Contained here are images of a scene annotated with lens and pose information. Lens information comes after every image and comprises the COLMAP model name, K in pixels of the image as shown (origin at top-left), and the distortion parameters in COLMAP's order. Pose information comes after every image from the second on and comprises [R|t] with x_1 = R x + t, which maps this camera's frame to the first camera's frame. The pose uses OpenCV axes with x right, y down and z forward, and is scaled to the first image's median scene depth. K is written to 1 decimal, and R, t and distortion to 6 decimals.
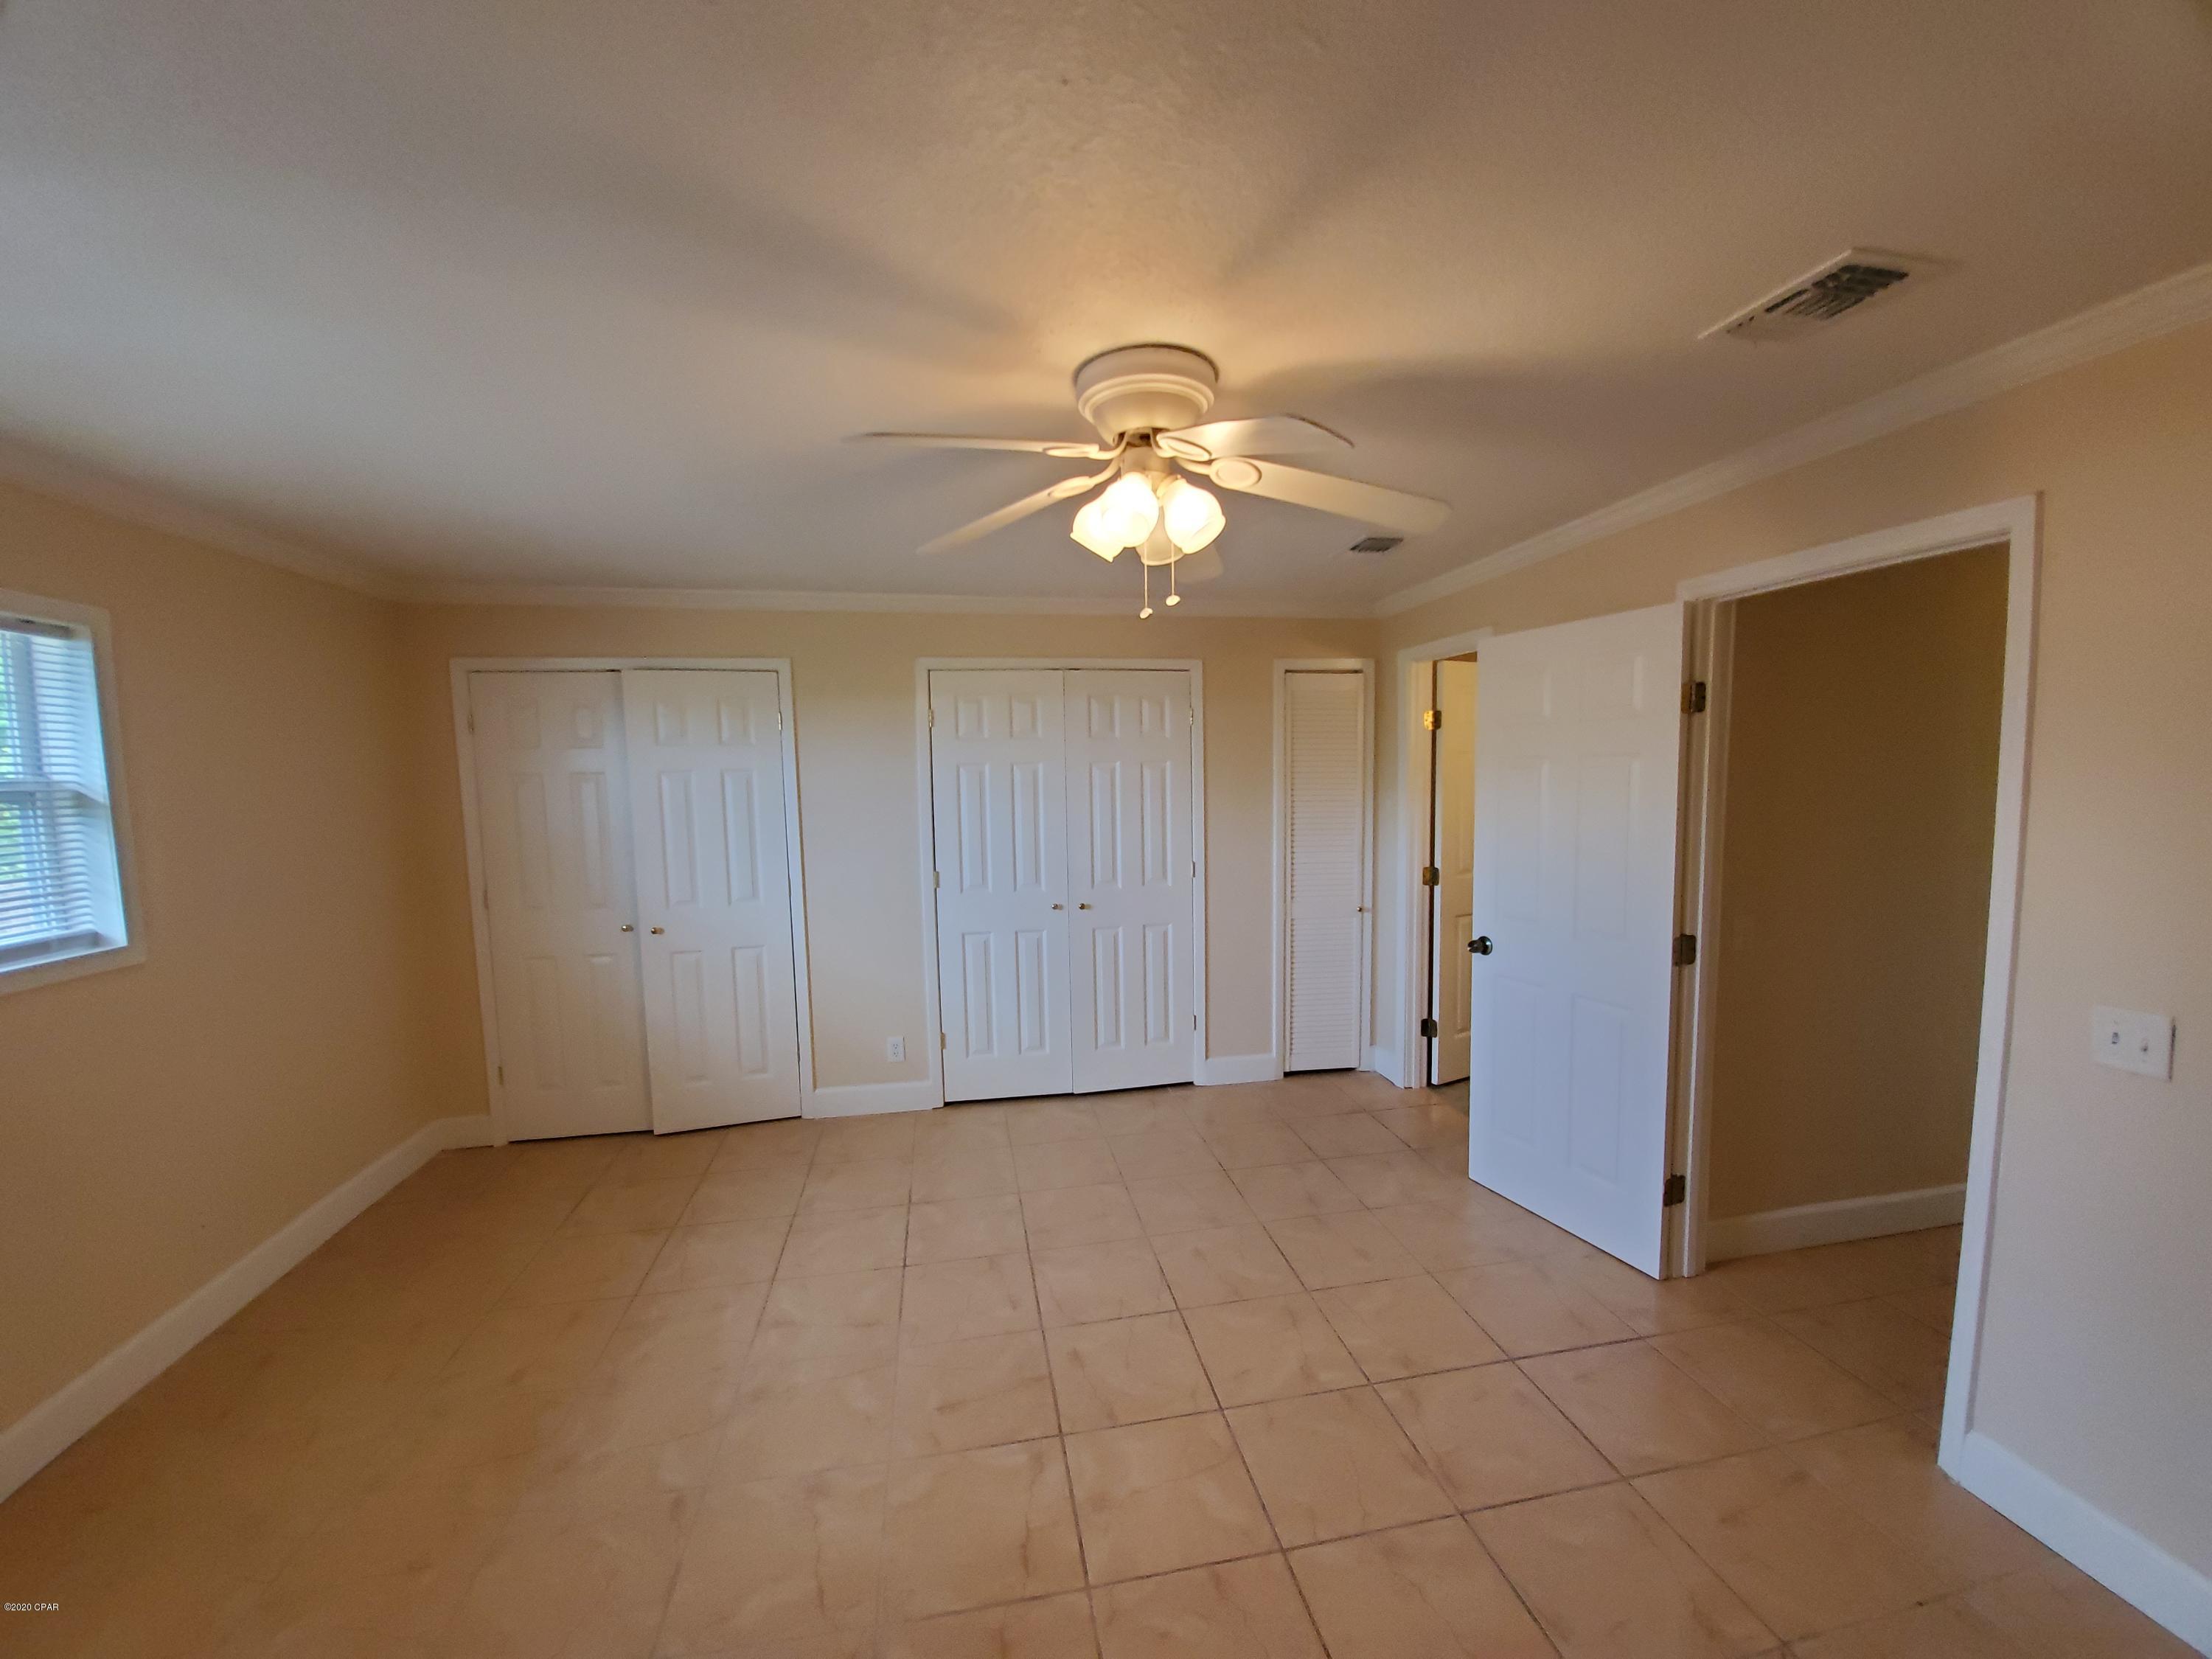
lens RADIAL K [[883.3, 0, 1107.7], [0, 883.3, 830.5], [0, 0, 1]] dist [-0.015202, -0.001011]
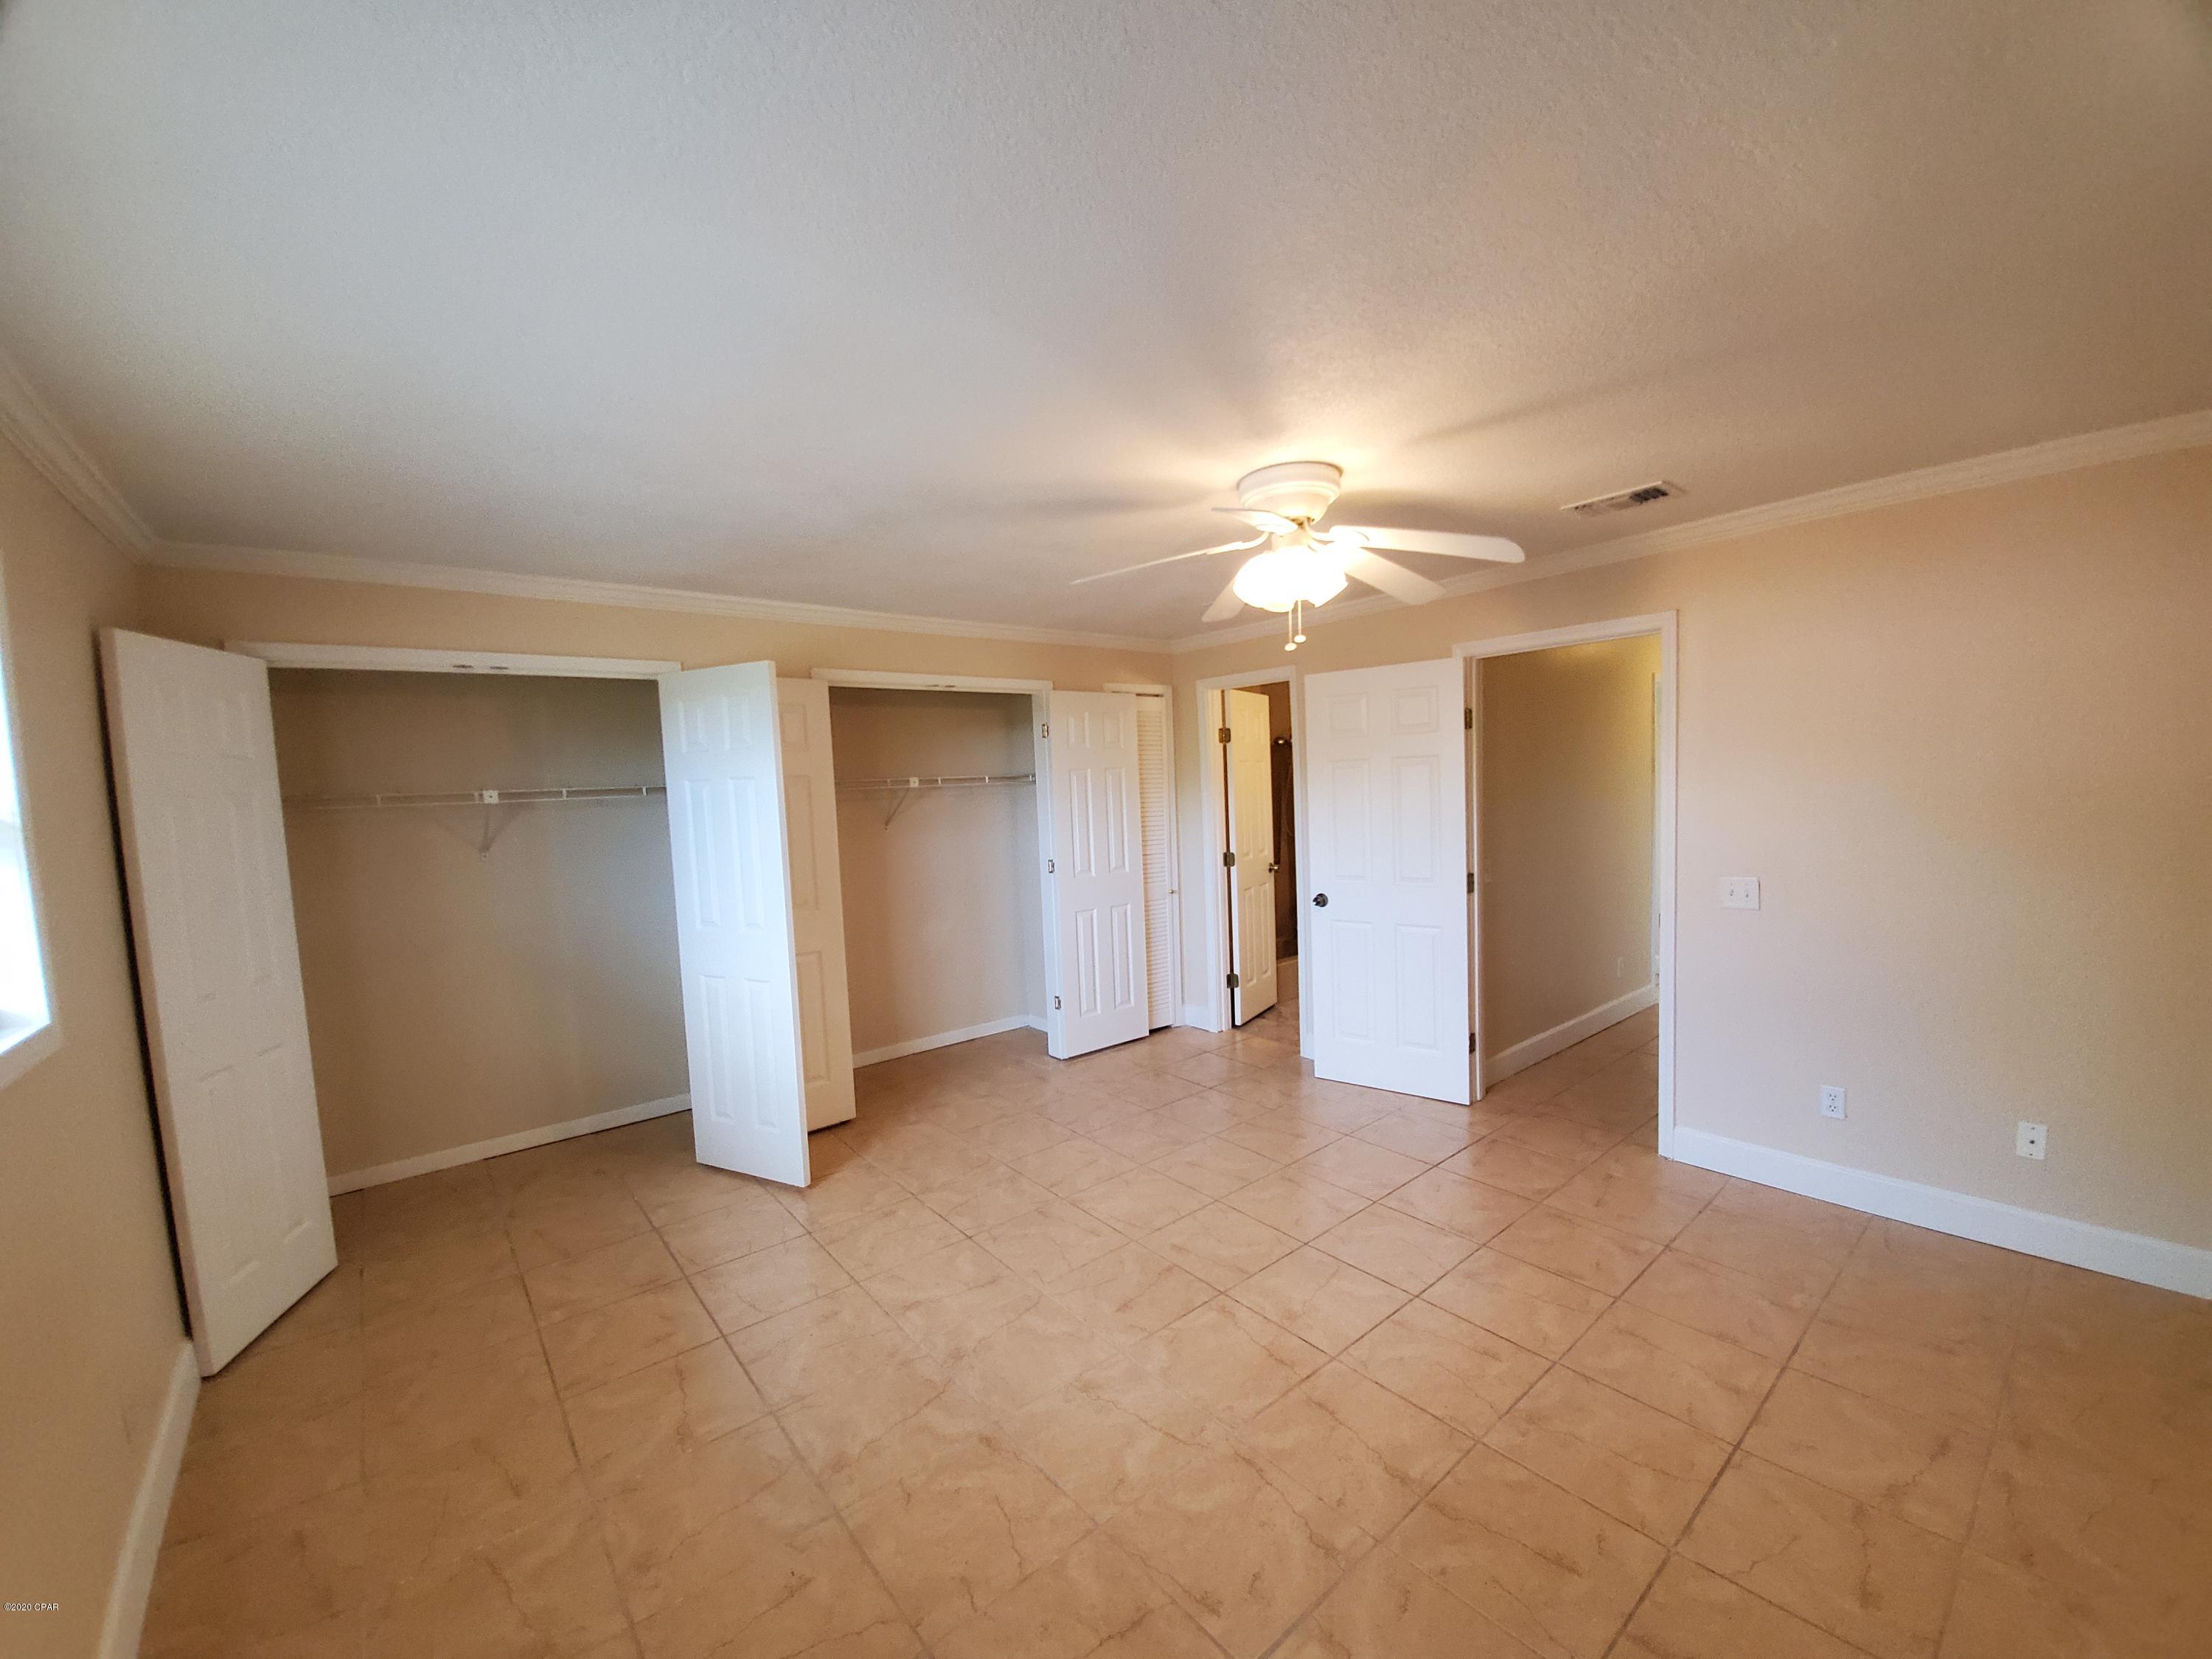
lens RADIAL K [[883.3, 0, 1107.2], [0, 883.3, 840.7], [0, 0, 1]] dist [-0.015202, -0.001011]
pose [[0.873972, -0.050139, 0.483383, -0.597894], [0.058030, 0.998314, -0.001370, 0.025287], [-0.482499, 0.029248, 0.875408, -0.034754]]
